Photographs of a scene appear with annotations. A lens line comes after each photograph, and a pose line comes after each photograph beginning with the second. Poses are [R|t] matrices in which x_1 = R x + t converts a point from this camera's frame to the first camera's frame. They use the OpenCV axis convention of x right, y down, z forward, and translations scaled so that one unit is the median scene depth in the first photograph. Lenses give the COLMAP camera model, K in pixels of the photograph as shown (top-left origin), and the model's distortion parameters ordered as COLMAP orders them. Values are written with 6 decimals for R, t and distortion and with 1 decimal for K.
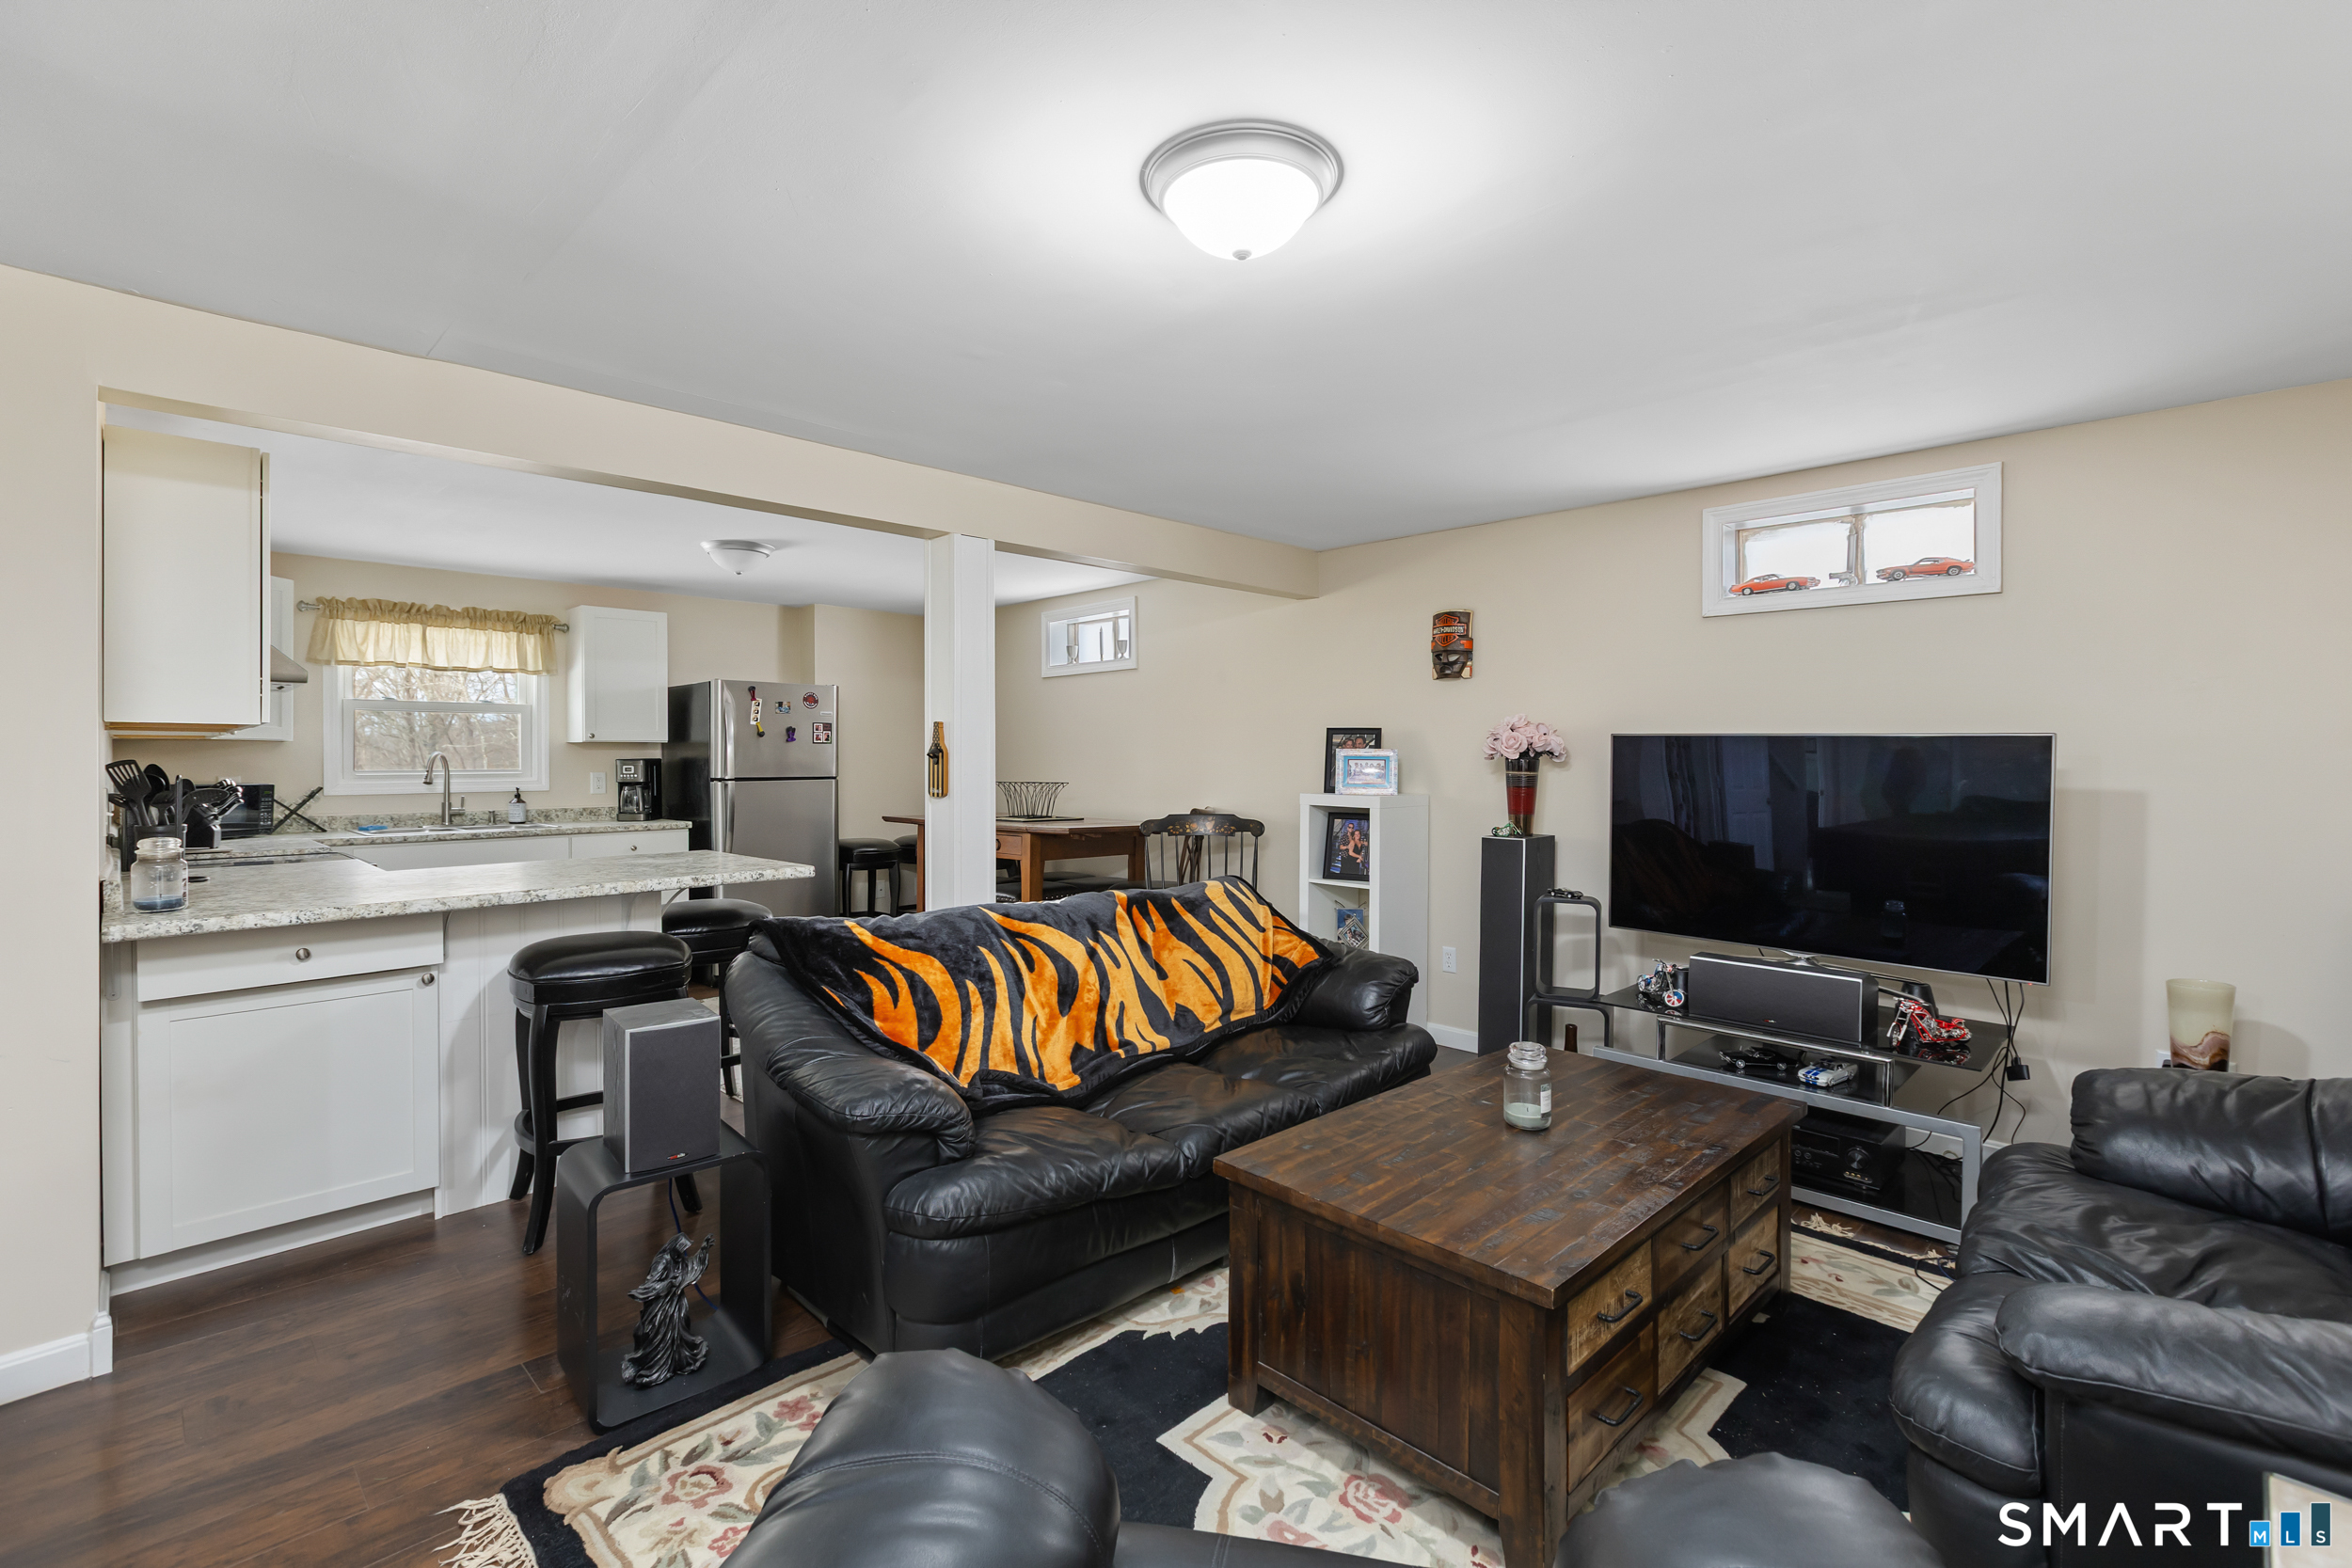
lens RADIAL K [[1065.8, 0, 1171.6], [0, 1065.8, 758.3], [0, 0, 1]] dist [0.005078, 0.000293]
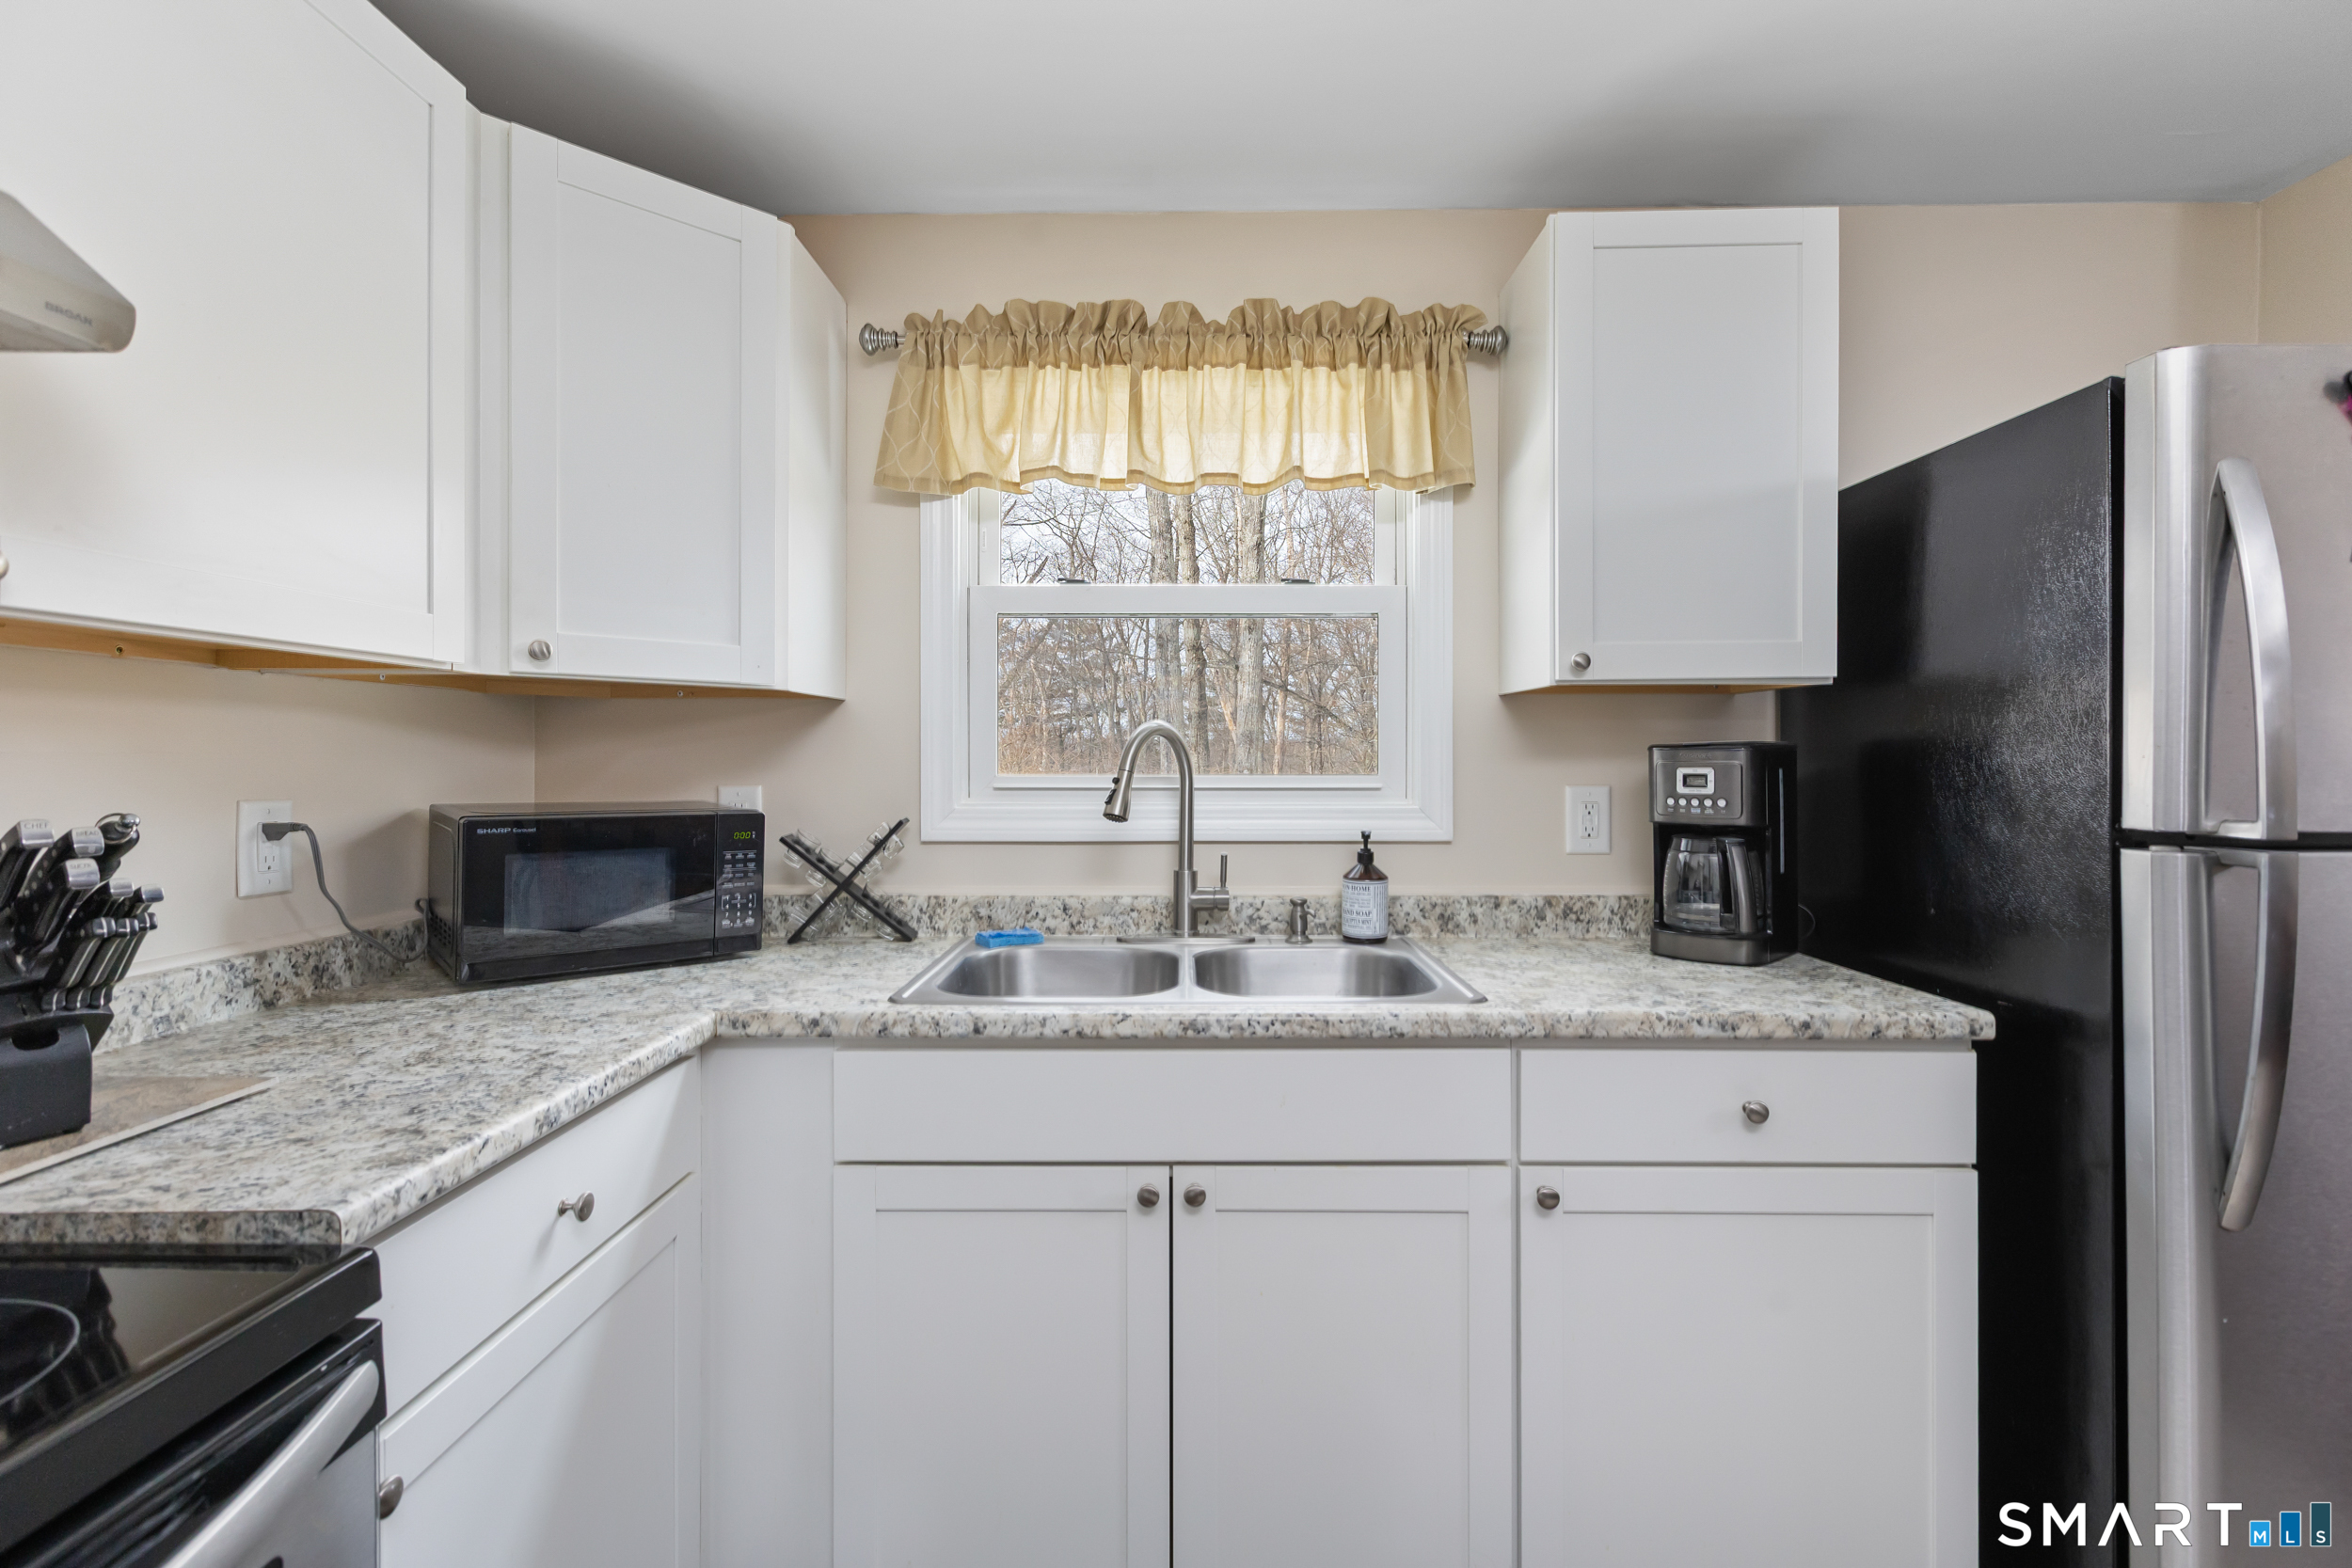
lens RADIAL K [[1065.8, 0, 1171.6], [0, 1065.8, 758.3], [0, 0, 1]] dist [0.005078, 0.000293]
pose [[0.695954, -0.002786, -0.718081, -0.418063], [-0.005116, 0.999948, -0.008839, 0.007791], [0.718068, 0.009825, 0.695903, 0.728707]]
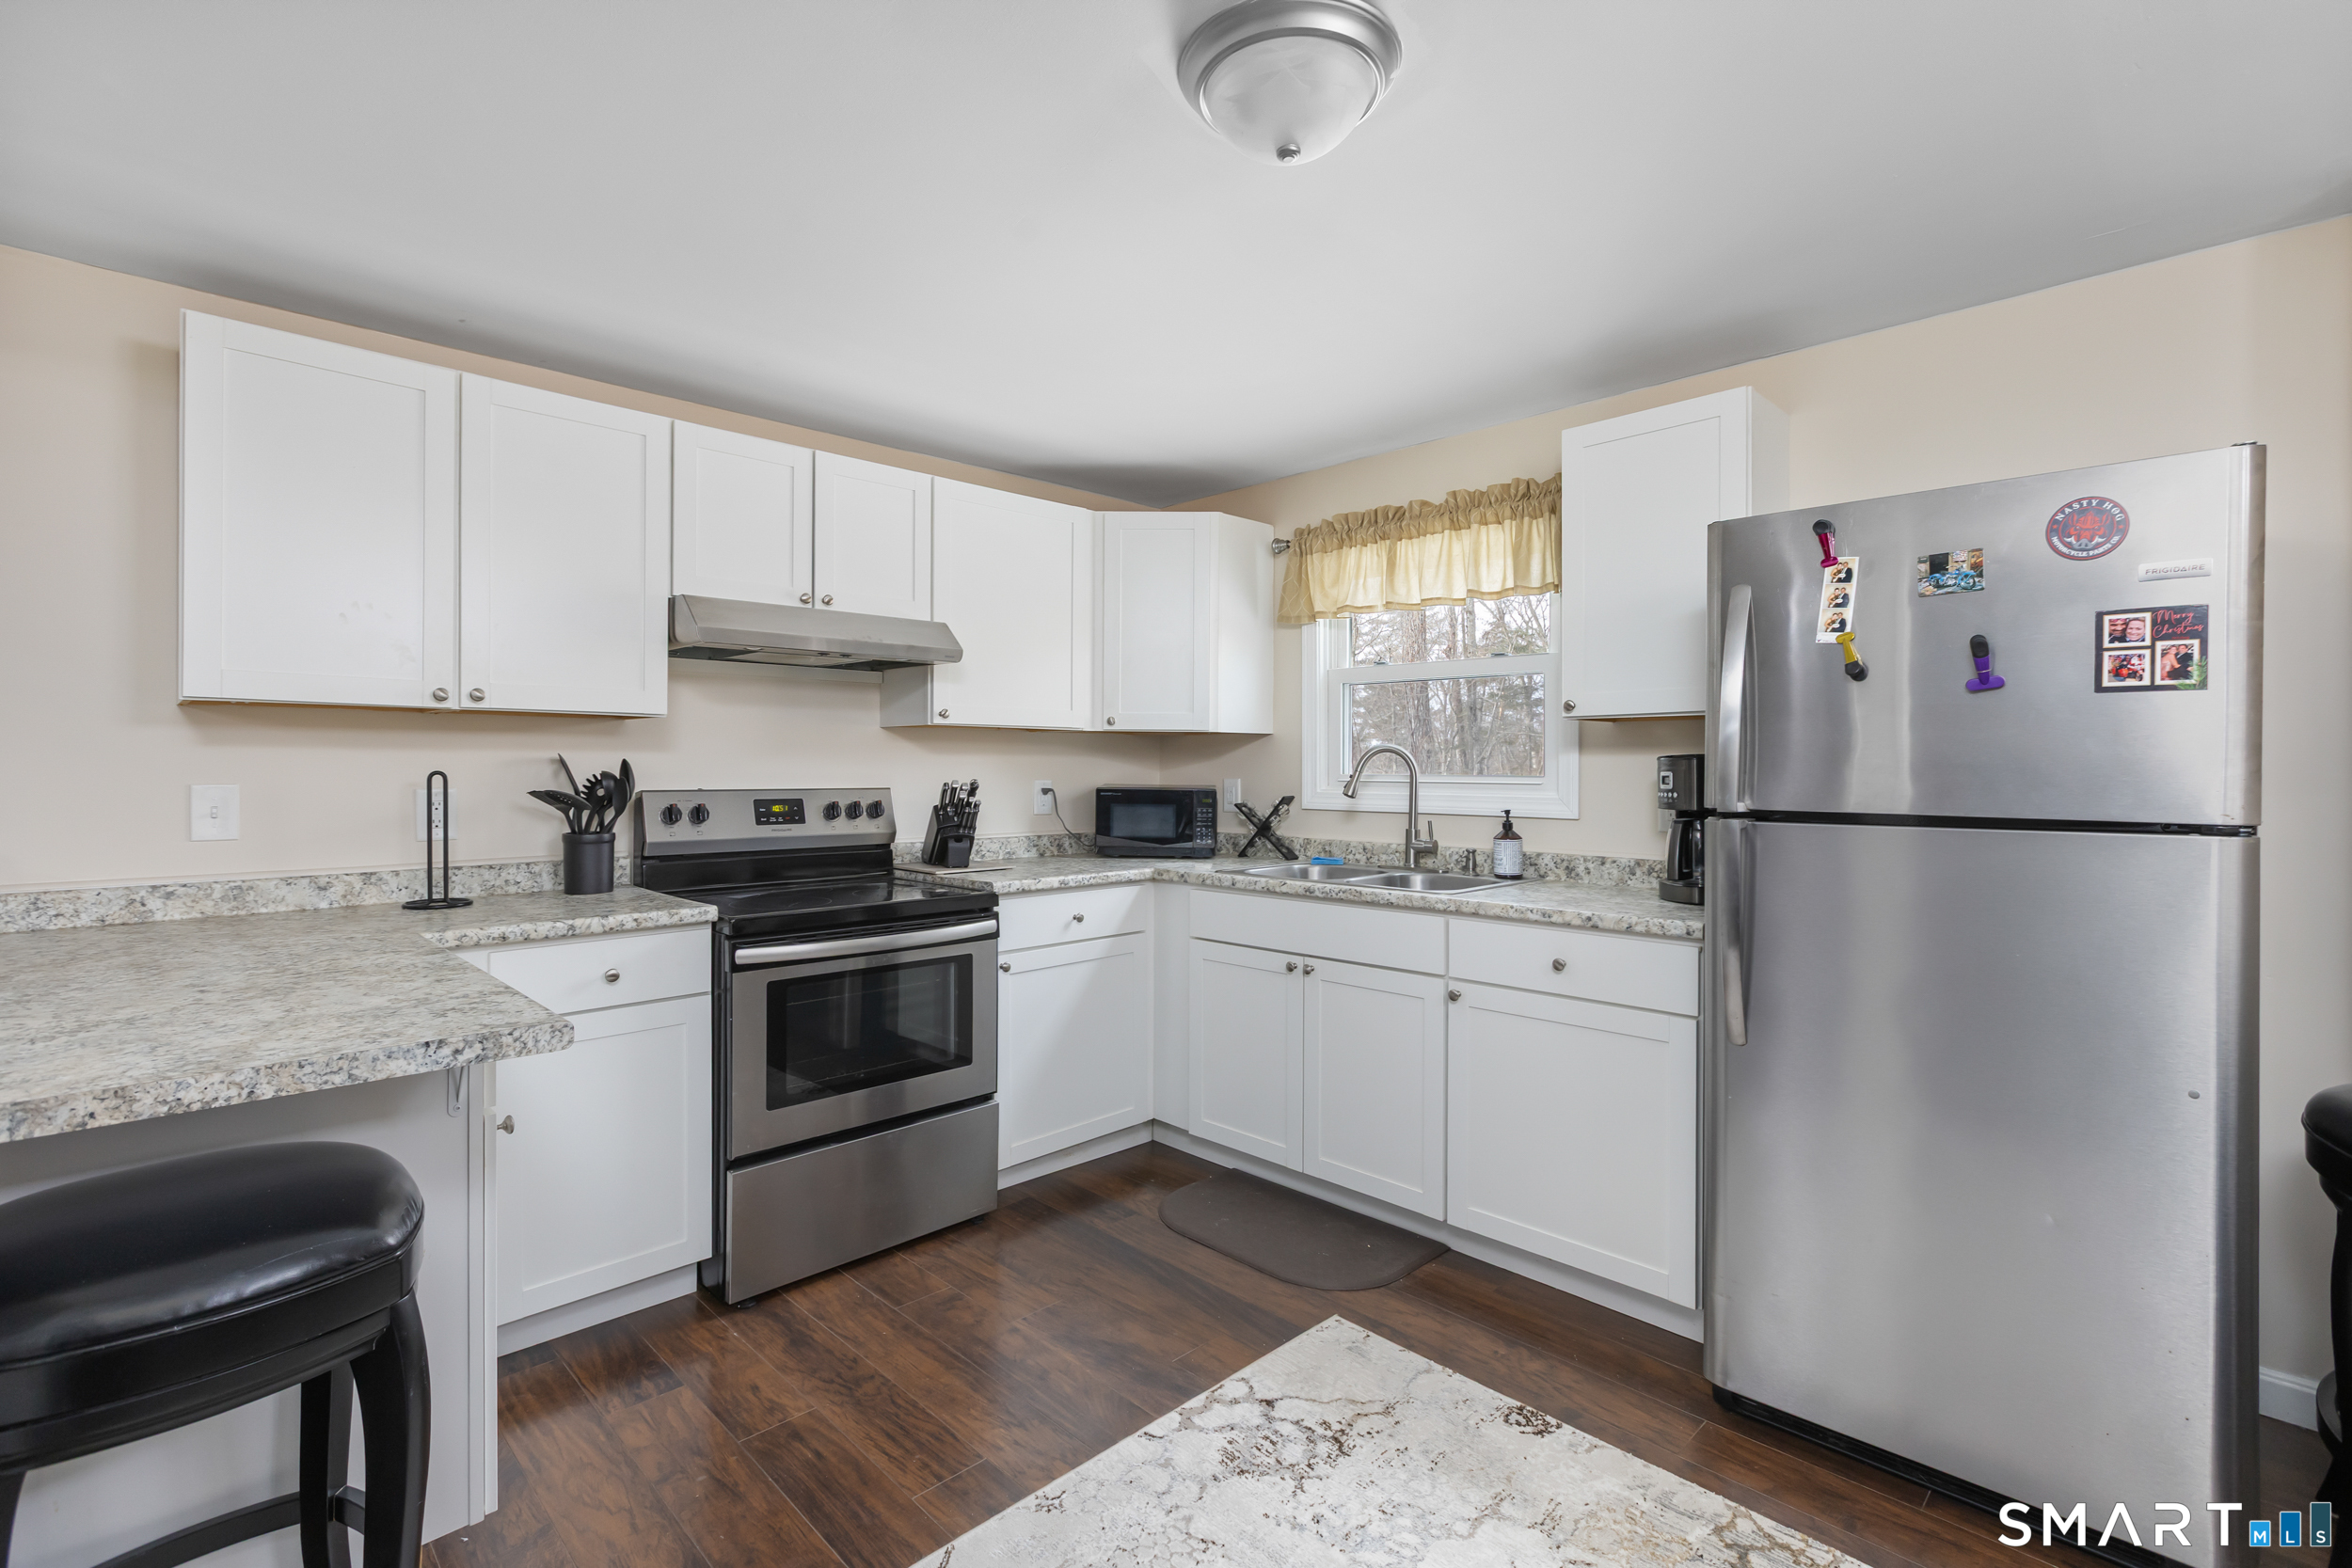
lens RADIAL K [[1065.8, 0, 1171.6], [0, 1065.8, 758.3], [0, 0, 1]] dist [0.005078, 0.000293]
pose [[-0.006792, -0.007830, -0.999946, -0.079856], [-0.012556, 0.999891, -0.007744, 0.007628], [0.999898, 0.012503, -0.006890, 0.836006]]
